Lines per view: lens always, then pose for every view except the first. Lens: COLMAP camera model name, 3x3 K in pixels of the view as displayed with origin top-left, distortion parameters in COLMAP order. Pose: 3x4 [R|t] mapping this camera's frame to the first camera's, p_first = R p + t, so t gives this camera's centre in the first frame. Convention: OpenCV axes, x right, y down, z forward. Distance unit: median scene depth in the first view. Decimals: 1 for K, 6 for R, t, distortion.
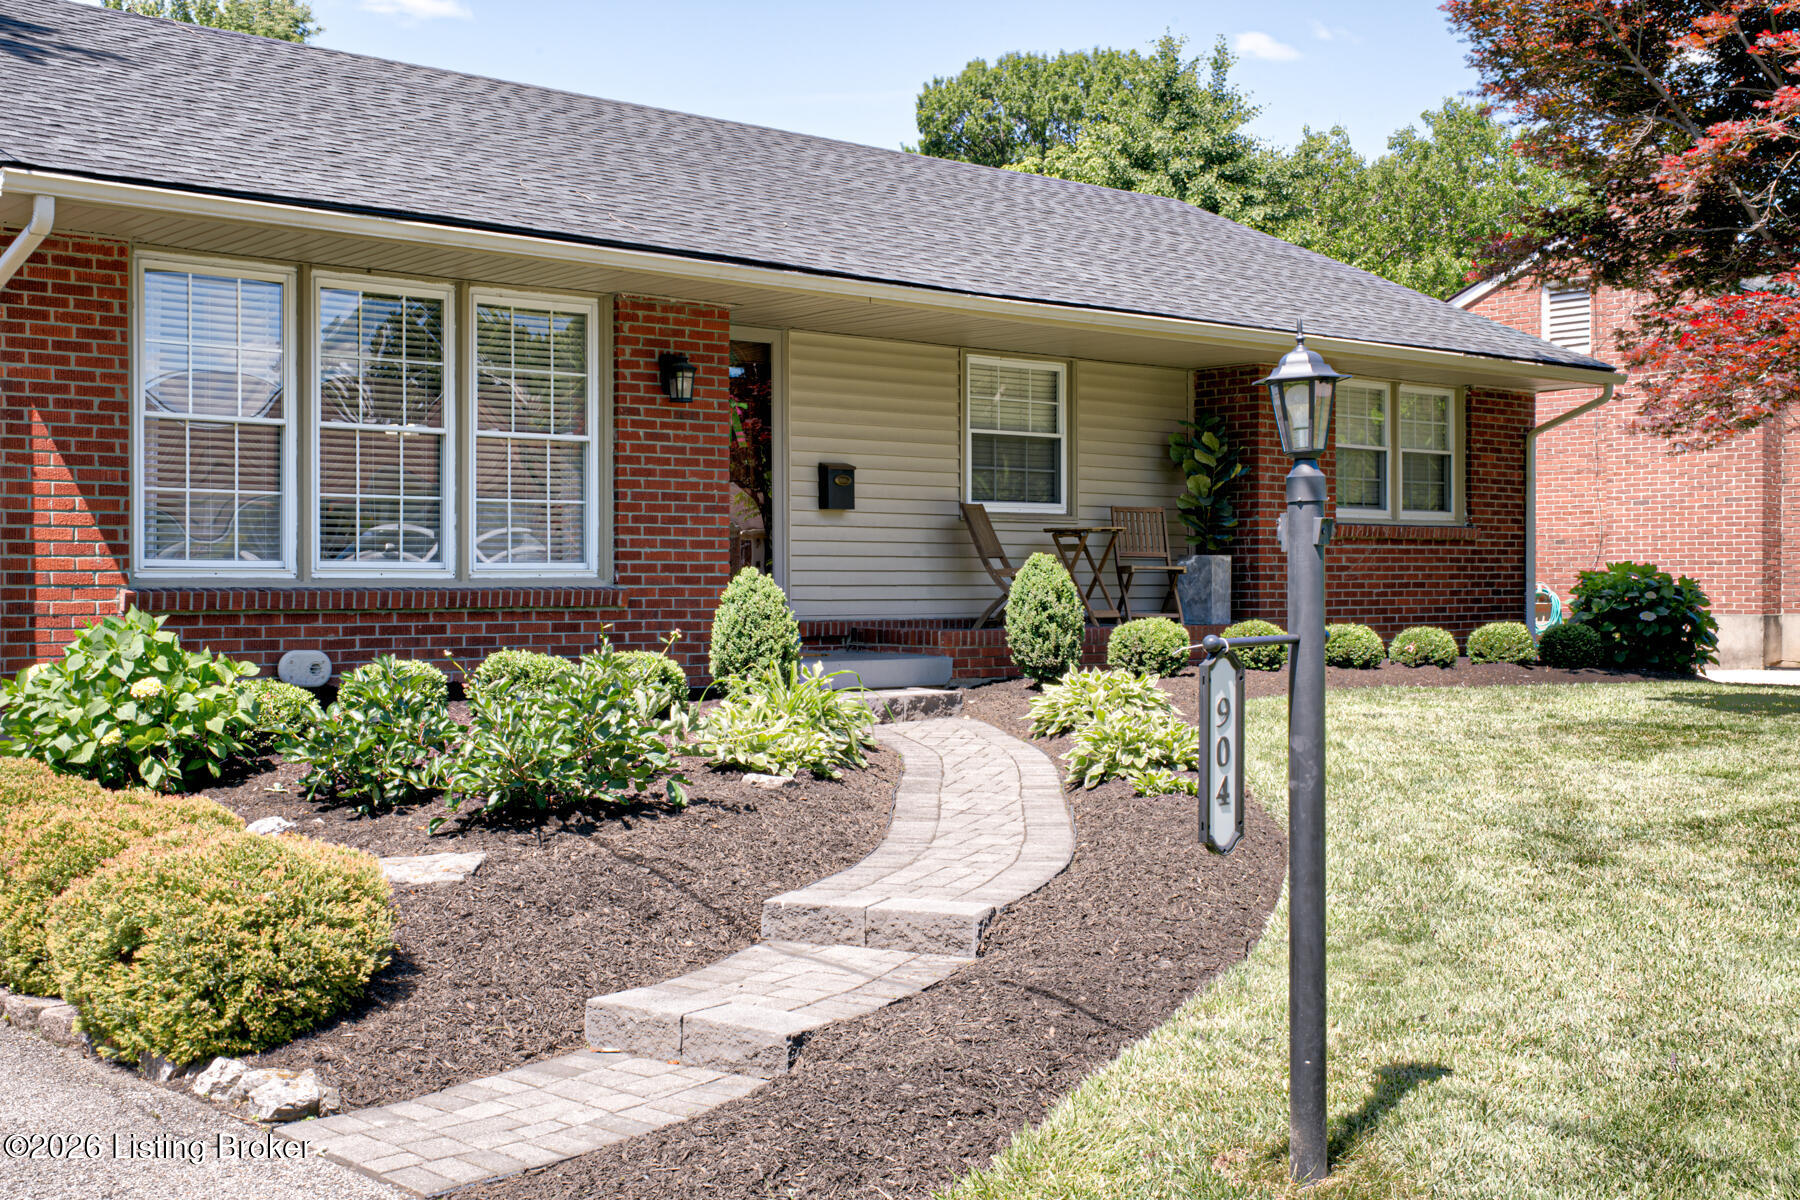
lens RADIAL K [[2097.1, 0, 900.0], [0, 2097.1, 600.0], [0, 0, 1]] dist [0.010938, 0.072267]
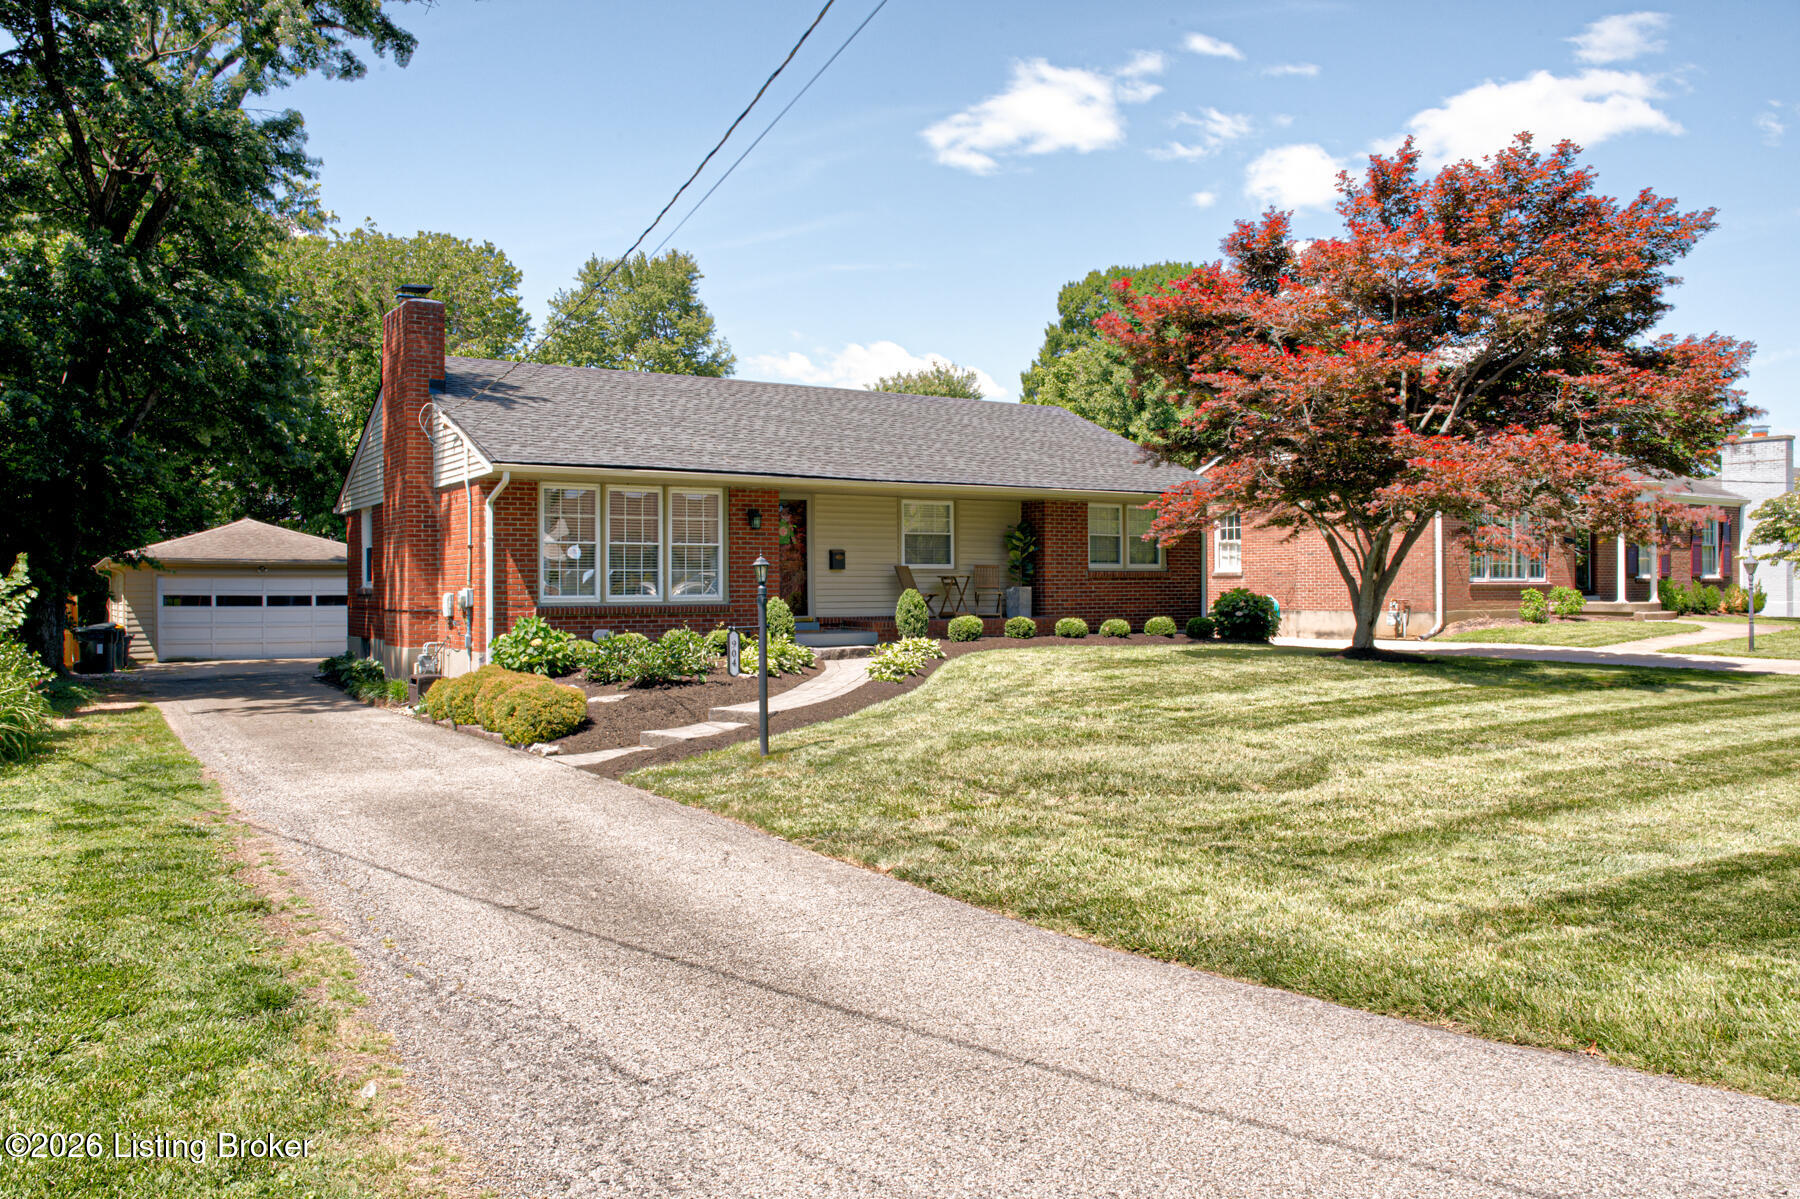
lens RADIAL K [[1367.9, 0, 897.8], [0, 1367.9, 588.7], [0, 0, 1]] dist [-0.082488, -0.000088]
pose [[0.989362, -0.004486, -0.145406, 0.414348], [0.003527, 0.999970, -0.006854, -0.018076], [0.145433, 0.006268, 0.989348, -0.797576]]
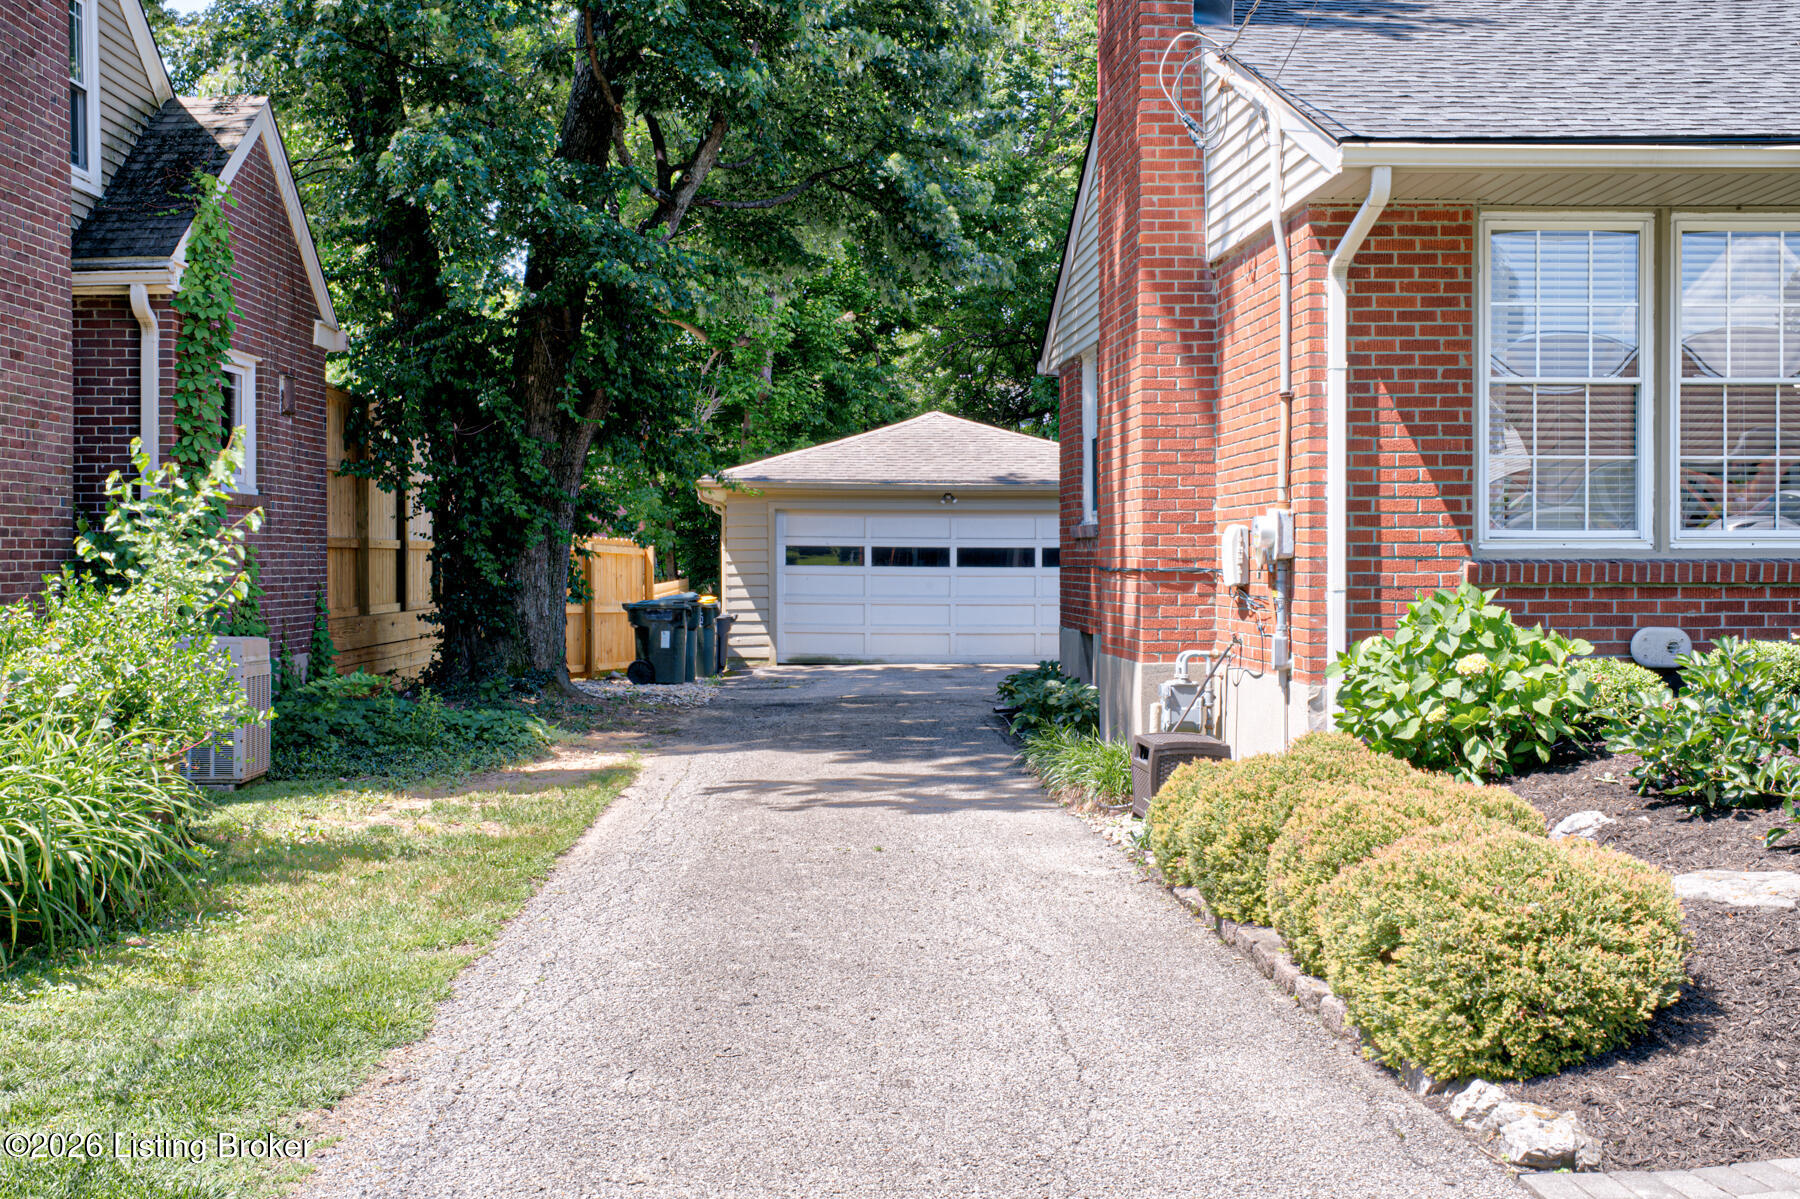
lens RADIAL K [[2084.1, 0, 875.0], [0, 2084.1, 556.5], [0, 0, 1]] dist [-0.003396, 0.110106]
pose [[0.780040, -0.000944, -0.625729, 0.025395], [-0.002050, 0.999990, -0.004065, -0.003192], [0.625726, 0.004454, 0.780030, 0.086865]]
